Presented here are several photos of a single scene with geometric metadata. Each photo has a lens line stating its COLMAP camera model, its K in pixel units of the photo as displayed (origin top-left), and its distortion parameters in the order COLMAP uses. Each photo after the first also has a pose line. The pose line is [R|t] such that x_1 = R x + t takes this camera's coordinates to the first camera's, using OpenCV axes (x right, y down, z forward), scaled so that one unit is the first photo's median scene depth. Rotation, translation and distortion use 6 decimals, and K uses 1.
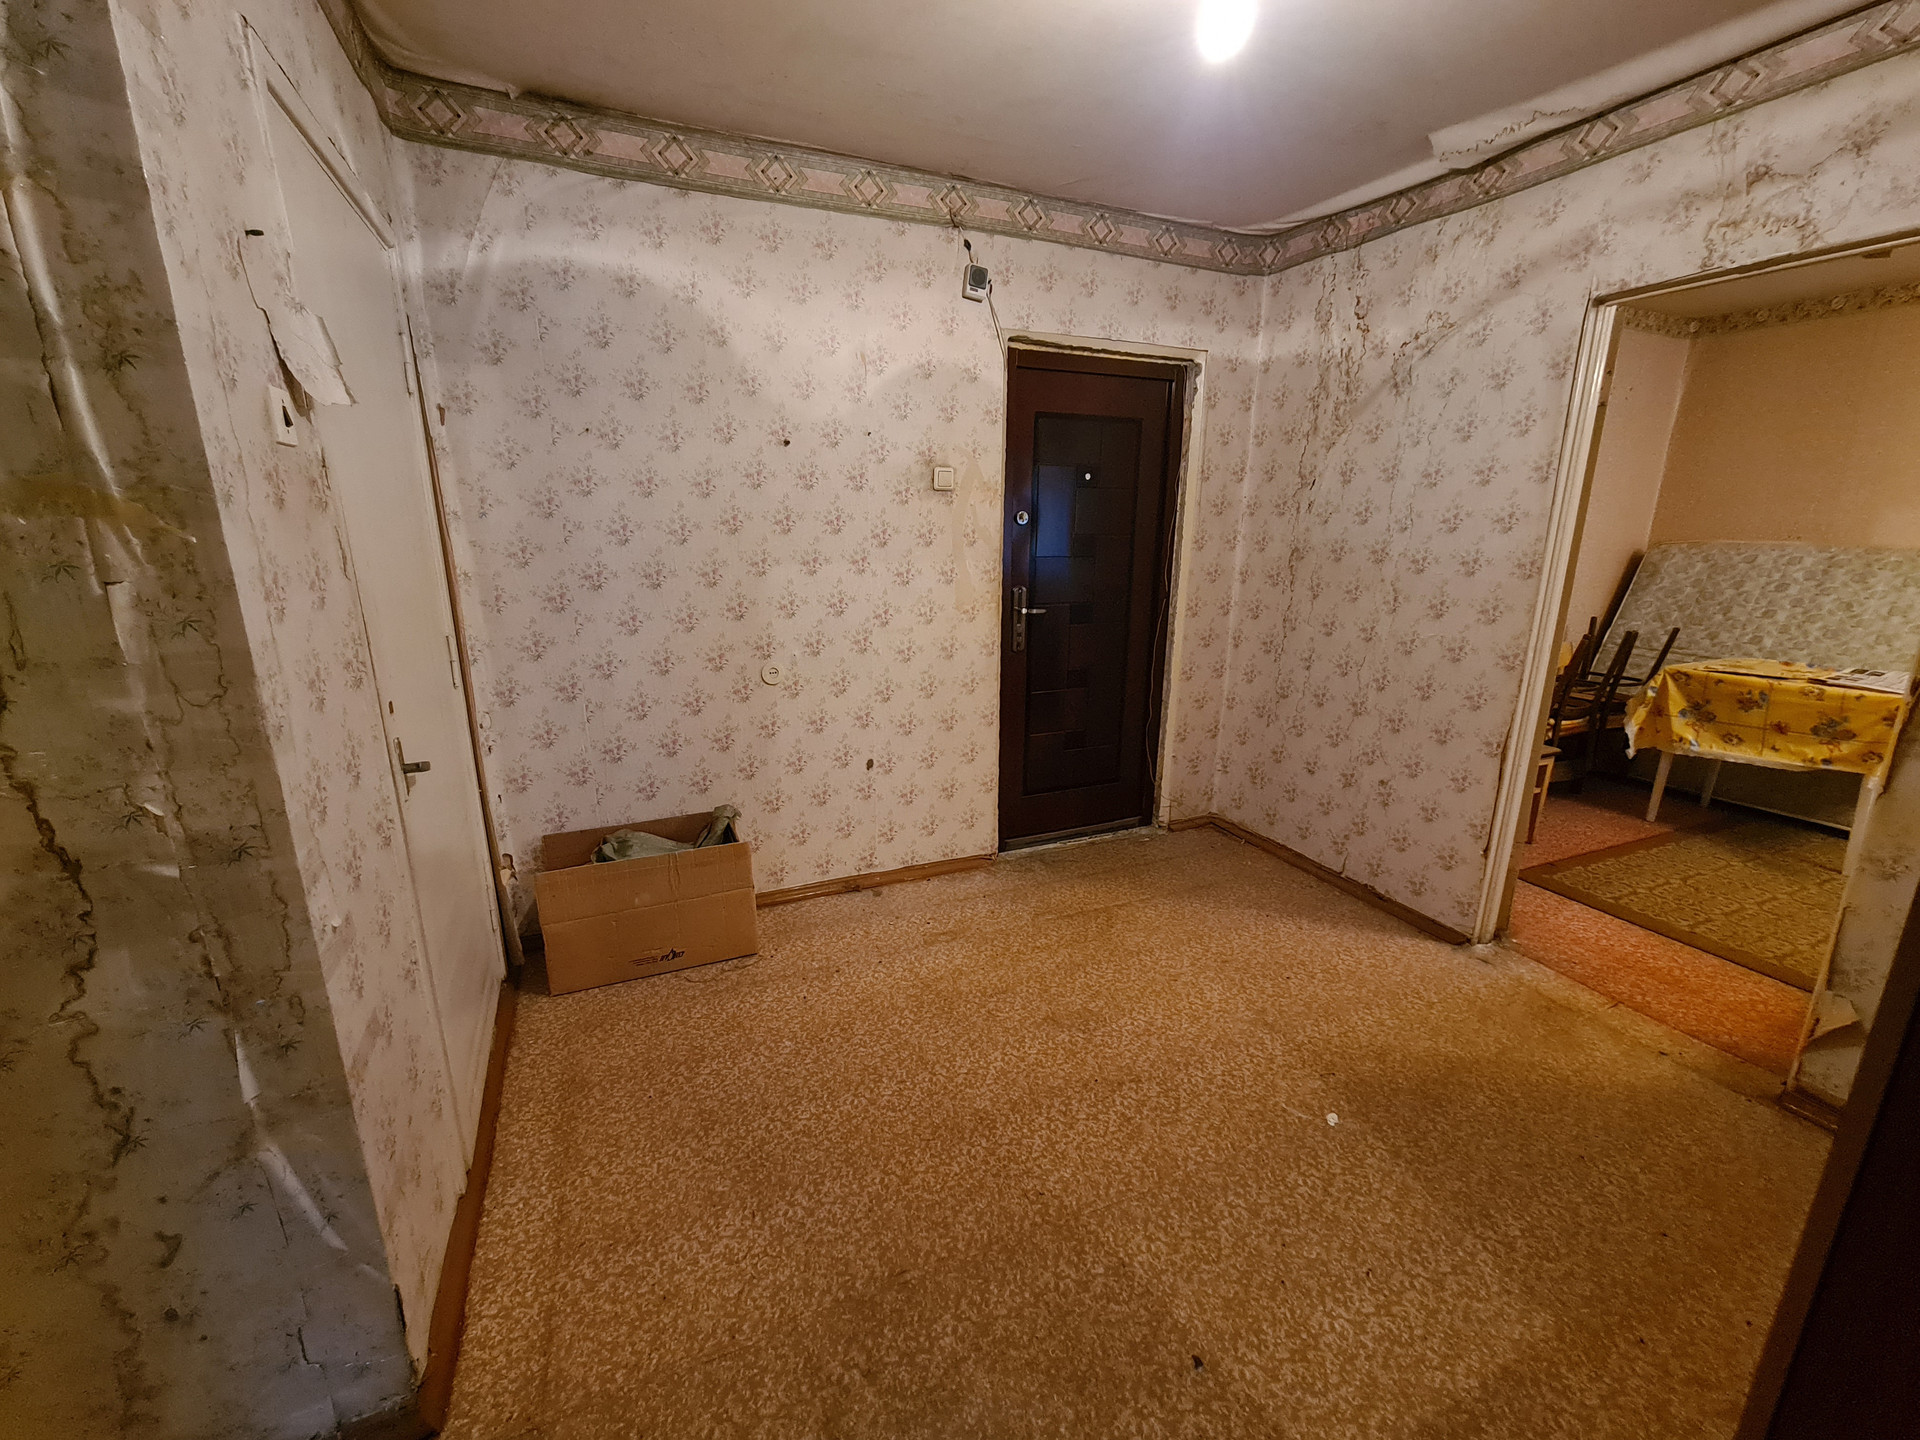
lens RADIAL K [[784.8, 0, 963.0], [0, 784.8, 730.0], [0, 0, 1]] dist [0.001556, -0.002762]
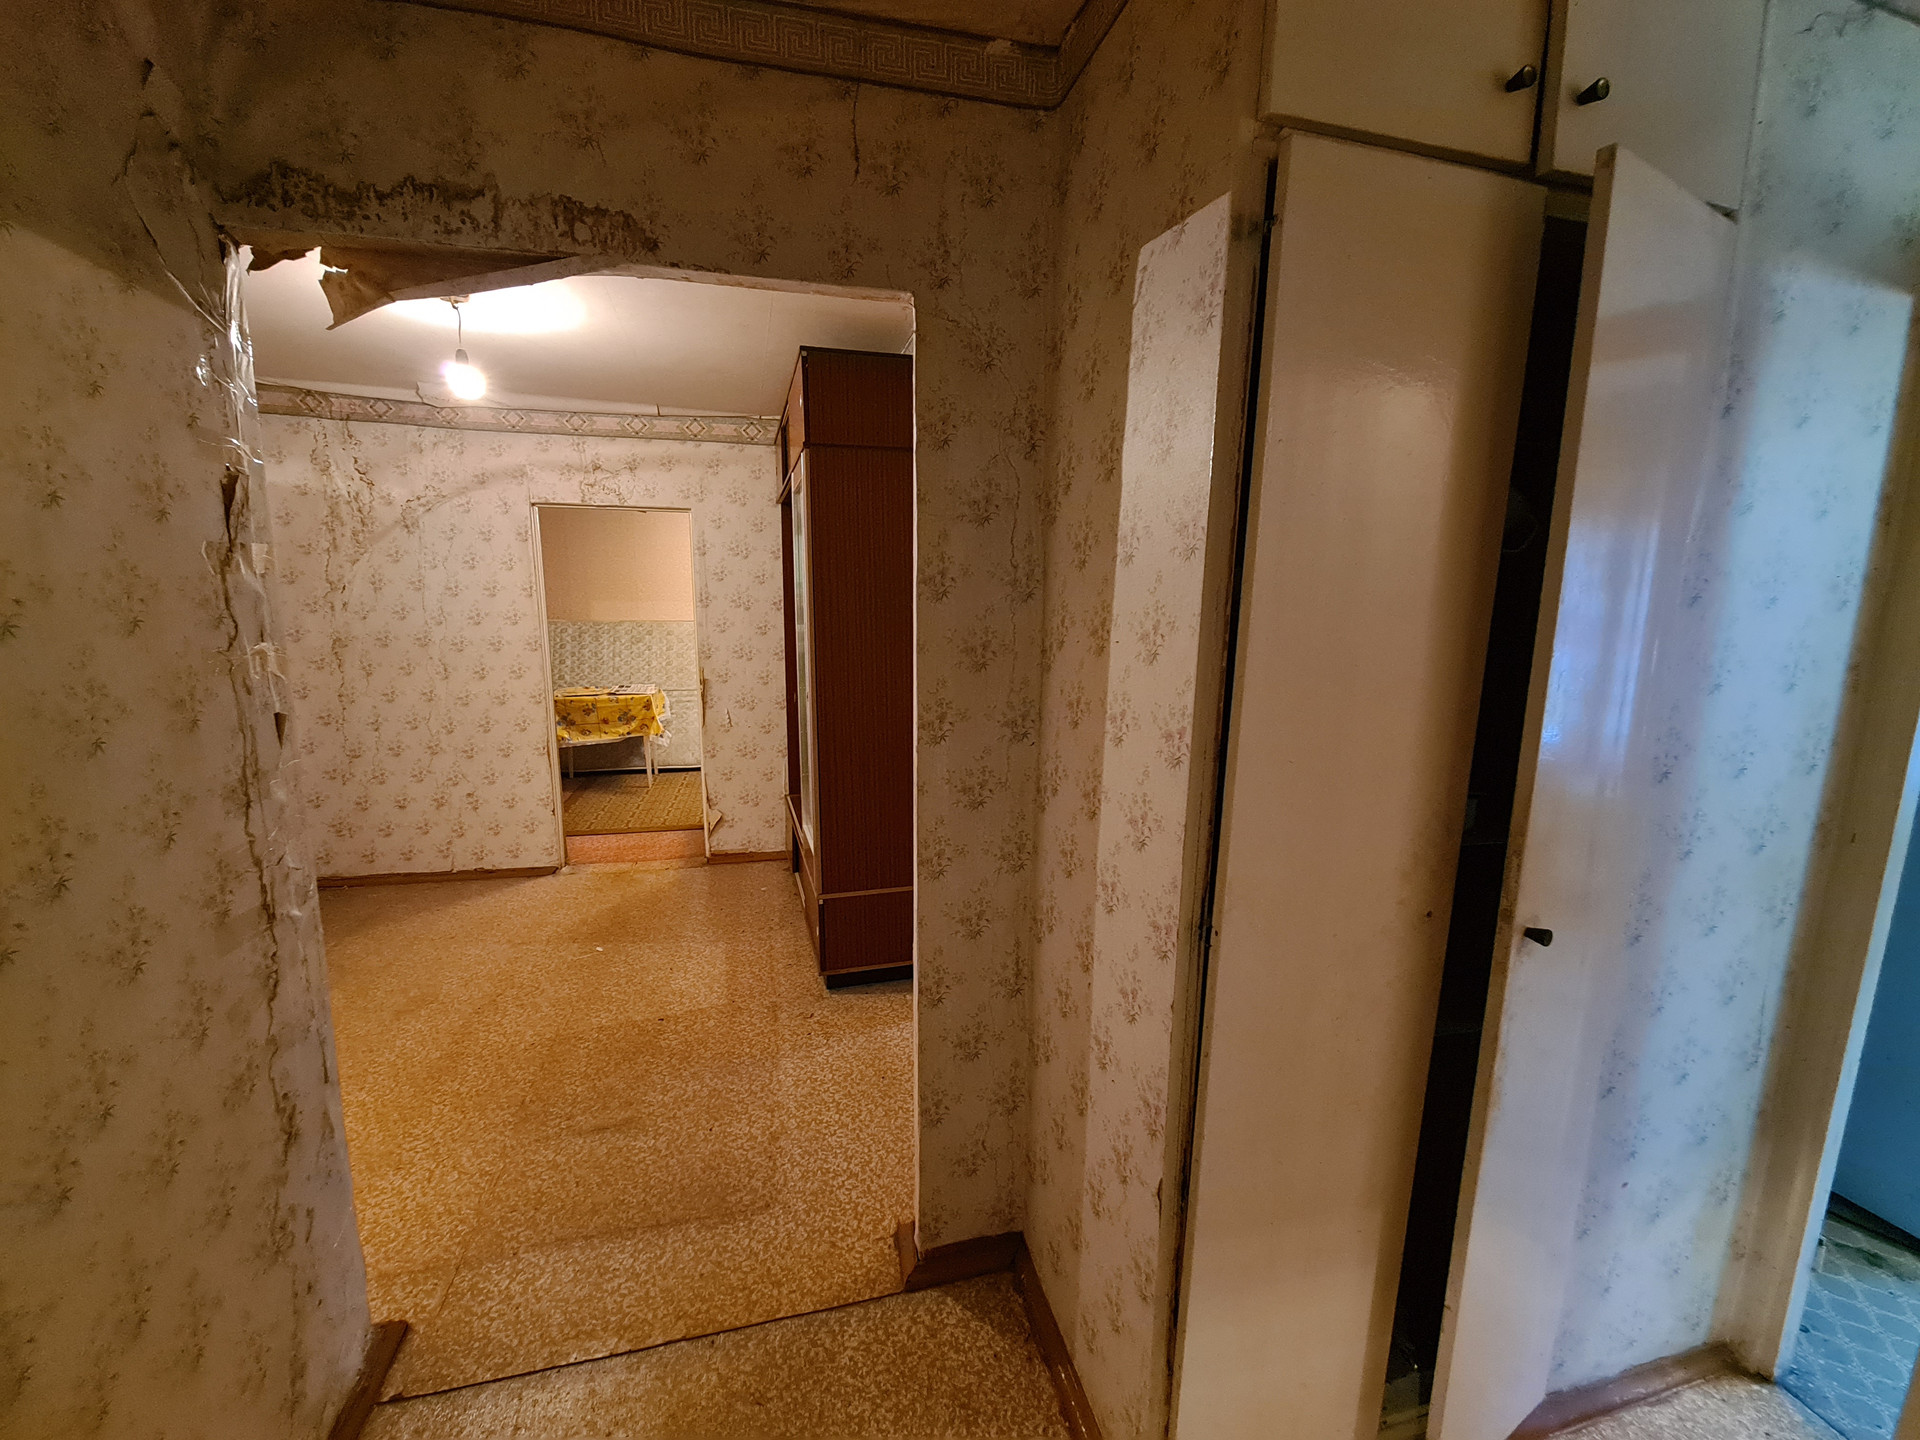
lens RADIAL K [[784.8, 0, 958.3], [0, 784.8, 724.7], [0, 0, 1]] dist [0.001556, -0.002762]
pose [[0.157619, -0.153937, 0.975428, -0.773388], [0.237400, 0.964713, 0.113885, -0.009196], [-0.958539, 0.213616, 0.188602, -0.175259]]
